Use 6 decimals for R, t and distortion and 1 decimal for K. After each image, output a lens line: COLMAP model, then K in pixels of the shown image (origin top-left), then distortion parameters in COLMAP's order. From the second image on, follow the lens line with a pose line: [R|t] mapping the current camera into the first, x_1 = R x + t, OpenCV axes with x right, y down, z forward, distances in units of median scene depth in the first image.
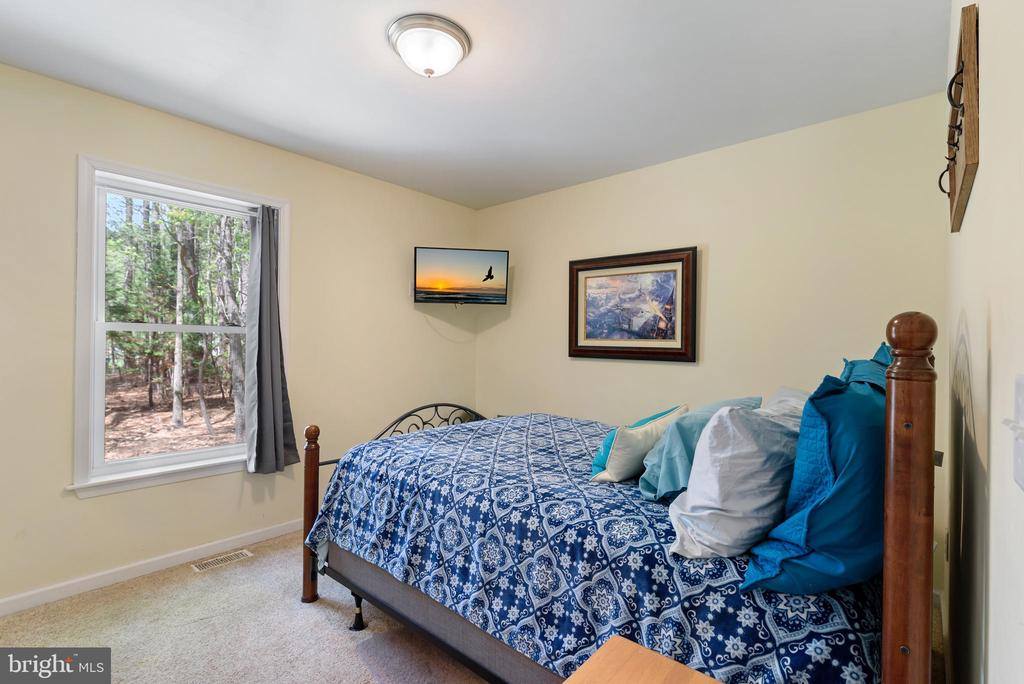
lens RADIAL K [[482.9, 0, 520.5], [0, 482.9, 340.7], [0, 0, 1]] dist [0.001048, -0.000119]
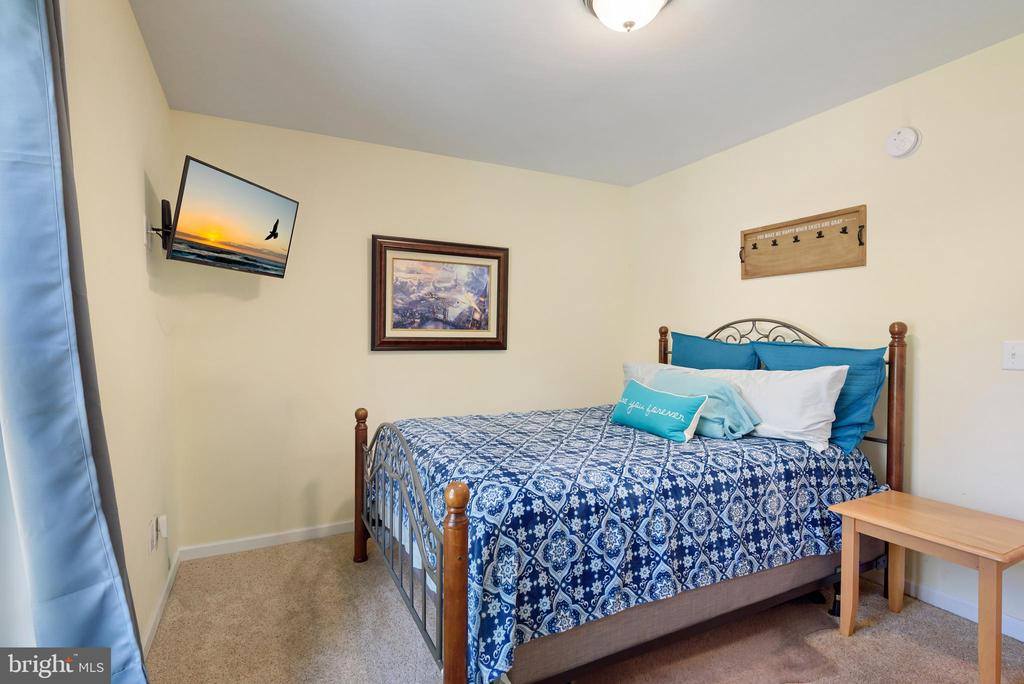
lens RADIAL K [[482.9, 0, 522.2], [0, 482.9, 342.4], [0, 0, 1]] dist [0.001048, -0.000119]
pose [[0.361149, -0.027178, 0.932112, -0.627577], [-0.002928, 0.999537, 0.030278, -0.006958], [-0.932504, -0.013664, 0.360902, 0.498258]]
